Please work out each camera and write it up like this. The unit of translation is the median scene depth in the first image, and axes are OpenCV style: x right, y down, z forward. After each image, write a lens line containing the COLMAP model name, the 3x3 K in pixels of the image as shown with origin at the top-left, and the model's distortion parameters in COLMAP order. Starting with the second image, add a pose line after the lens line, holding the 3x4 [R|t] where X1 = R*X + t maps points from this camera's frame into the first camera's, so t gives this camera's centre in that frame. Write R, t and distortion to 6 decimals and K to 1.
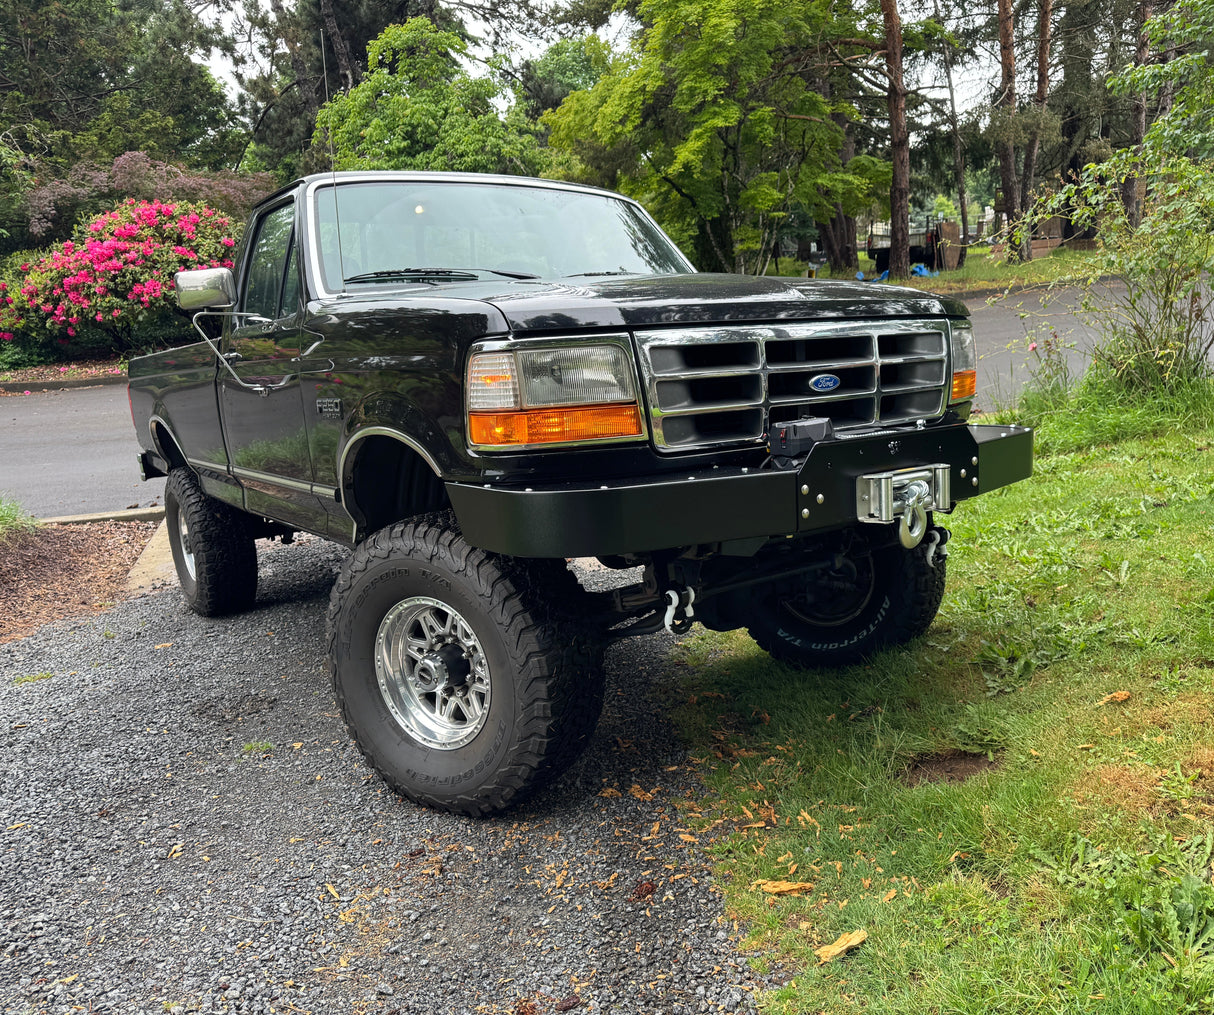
lens RADIAL K [[973.4, 0, 676.6], [0, 973.4, 514.4], [0, 0, 1]] dist [0.090593, -0.118643]
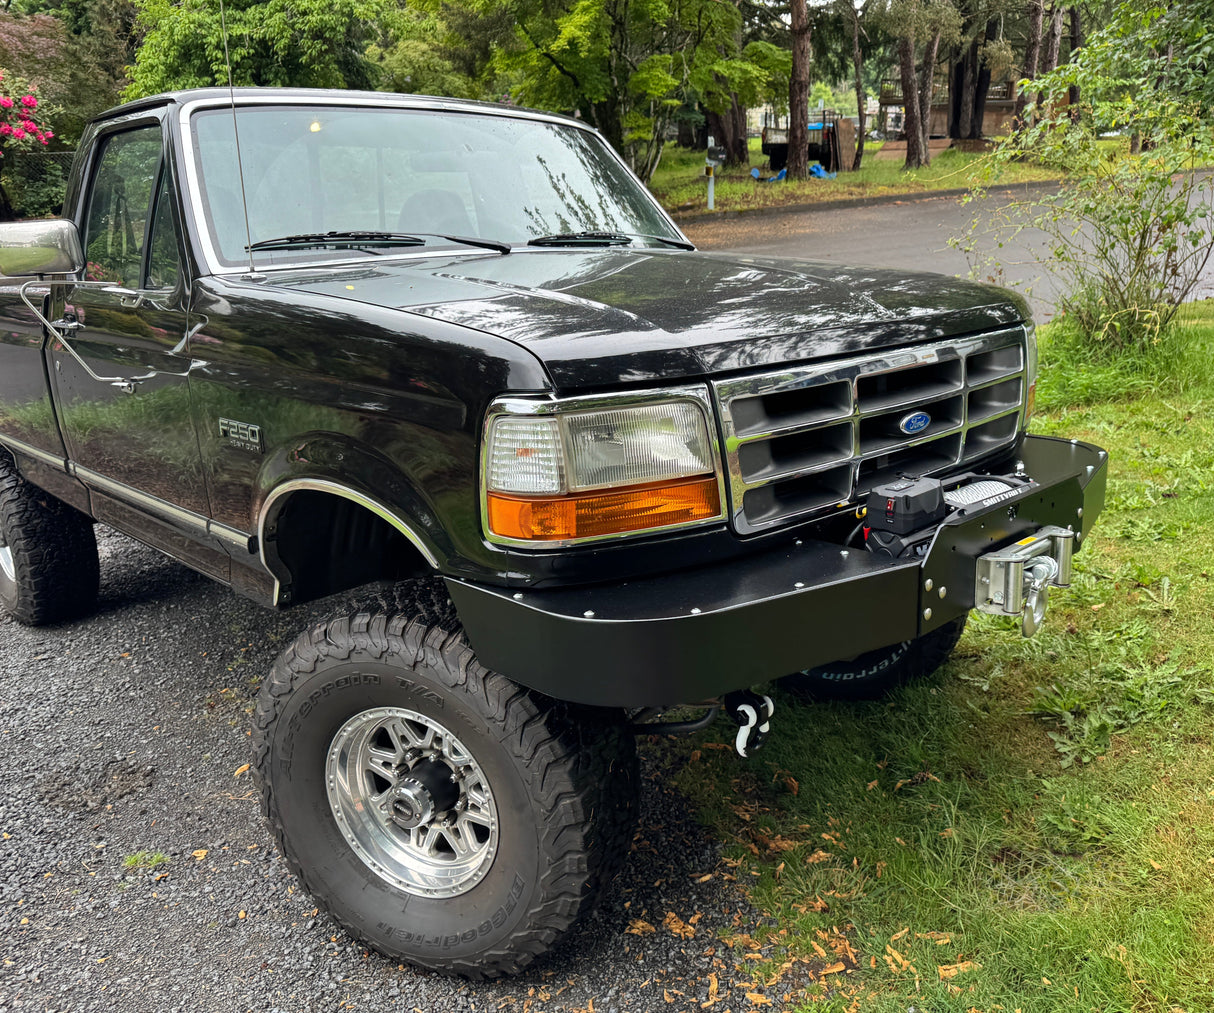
lens RADIAL K [[1020.9, 0, 718.4], [0, 1020.9, 486.6], [0, 0, 1]] dist [0.016168, -0.010082]
pose [[0.984131, -0.013202, 0.176953, -0.150224], [-0.000720, 0.996923, 0.078382, -0.142098], [-0.177443, -0.077266, 0.981093, 0.197820]]
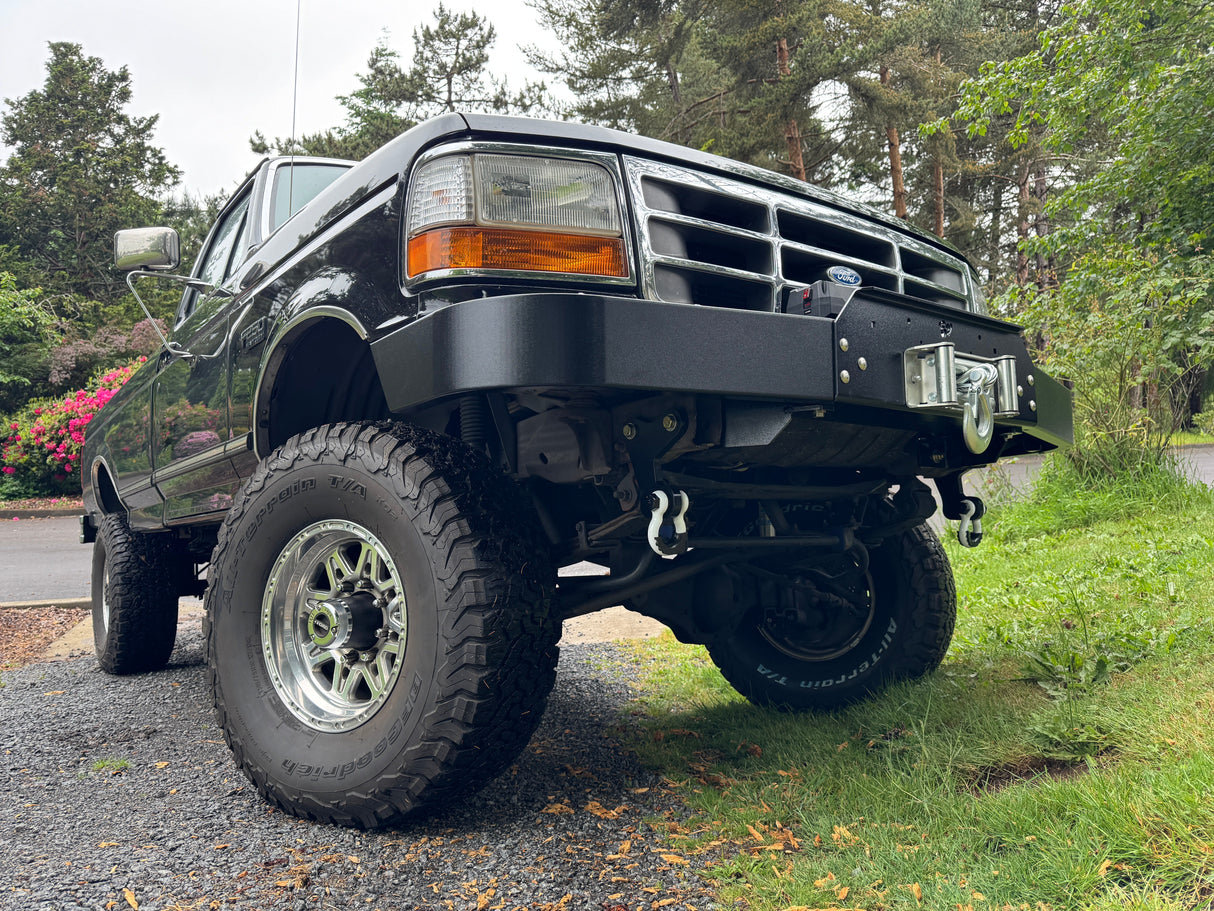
lens RADIAL K [[872.7, 0, 607.0], [0, 872.7, 455.5], [0, 0, 1]] dist [0.030578, -0.042522]
pose [[0.999410, 0.033371, -0.008164, -0.036239], [-0.034345, 0.964713, -0.261053, 0.202704], [-0.000836, 0.261179, 0.965290, 0.312244]]
